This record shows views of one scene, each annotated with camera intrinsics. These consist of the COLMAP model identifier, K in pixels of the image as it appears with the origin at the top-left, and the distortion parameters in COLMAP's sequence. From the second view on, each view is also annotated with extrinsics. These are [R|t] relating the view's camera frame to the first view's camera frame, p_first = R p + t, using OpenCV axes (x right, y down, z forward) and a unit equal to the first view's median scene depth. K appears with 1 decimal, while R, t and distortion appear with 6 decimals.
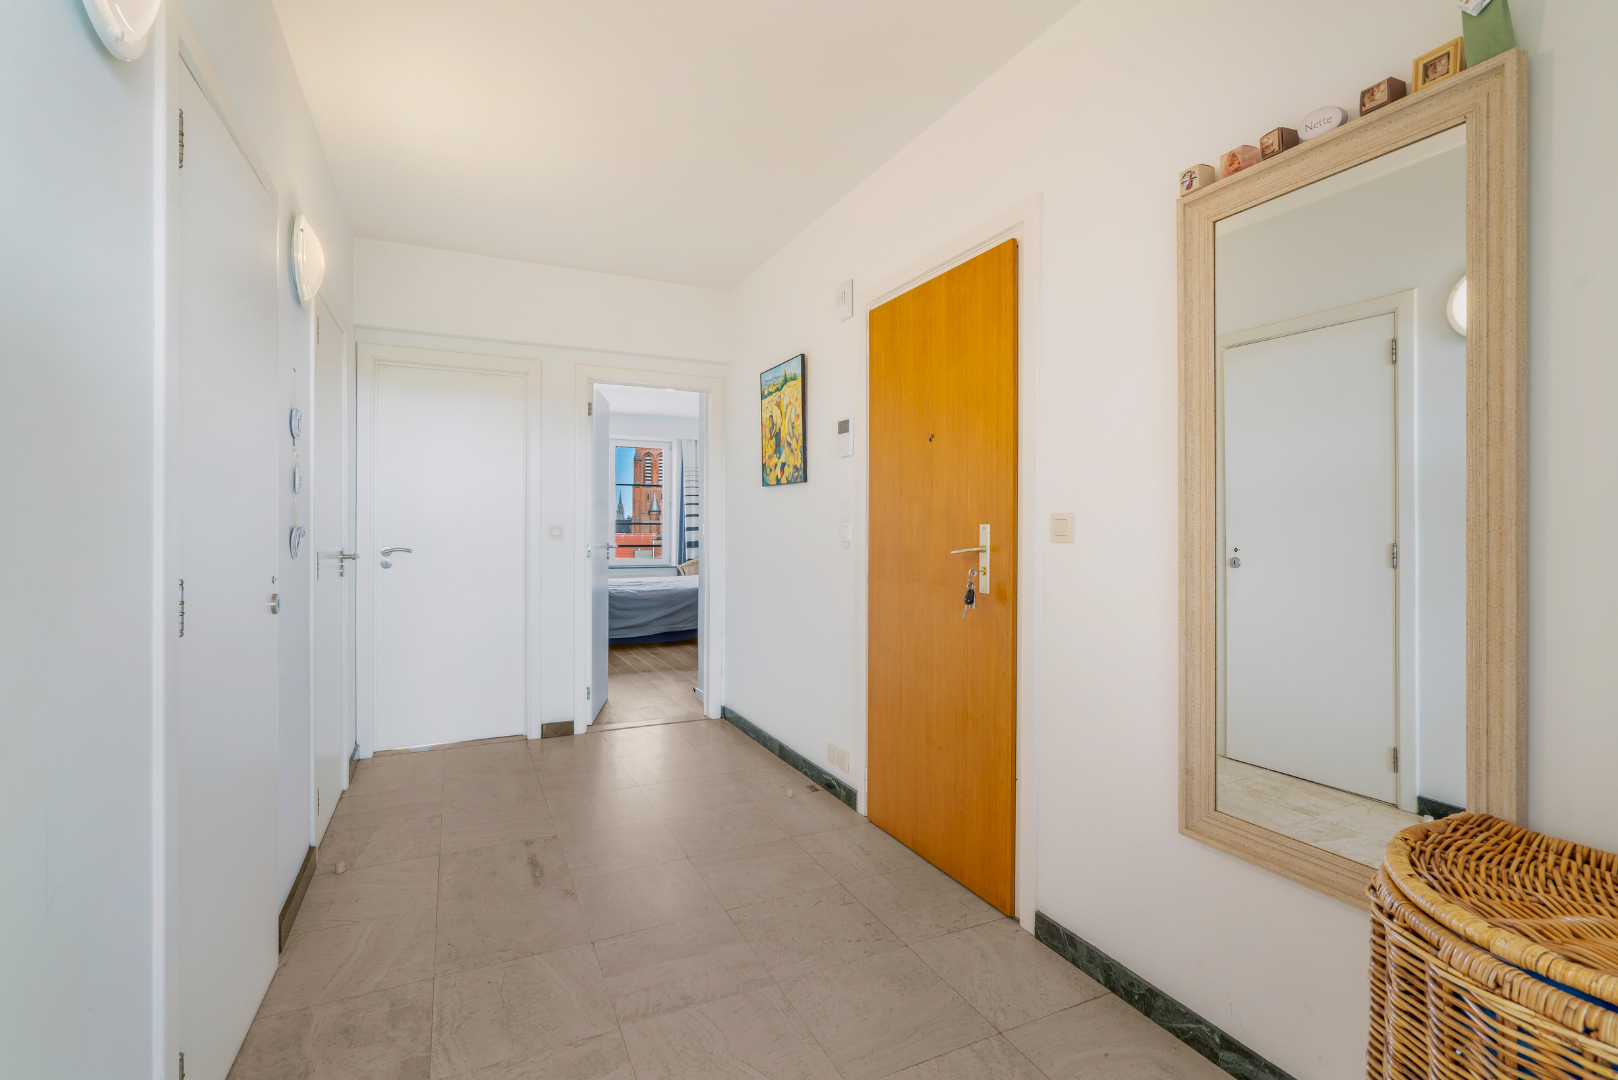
lens RADIAL K [[748.5, 0, 806.0], [0, 748.5, 531.9], [0, 0, 1]] dist [0.029523, 0.000641]
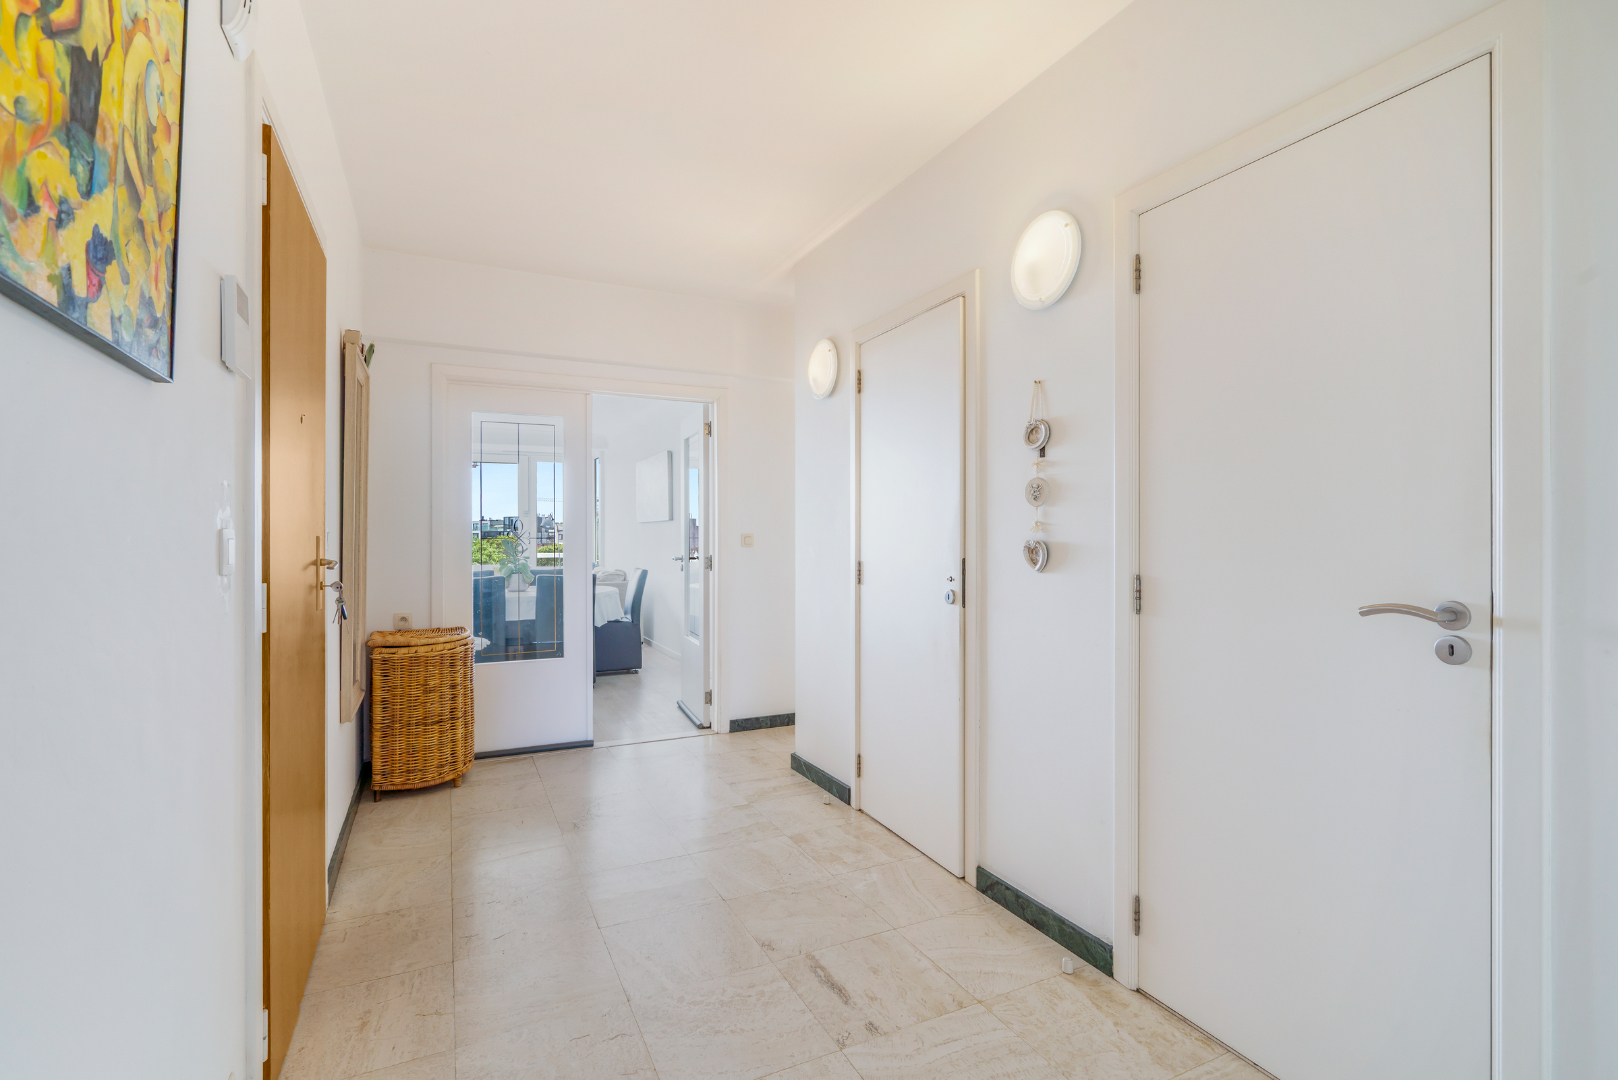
lens RADIAL K [[748.5, 0, 808.3], [0, 748.5, 538.8], [0, 0, 1]] dist [0.029523, 0.000641]
pose [[-0.999946, 0.005656, -0.008702, -0.159530], [0.005609, 0.999969, 0.005460, -0.005008], [0.008732, 0.005411, -0.999947, 0.847519]]
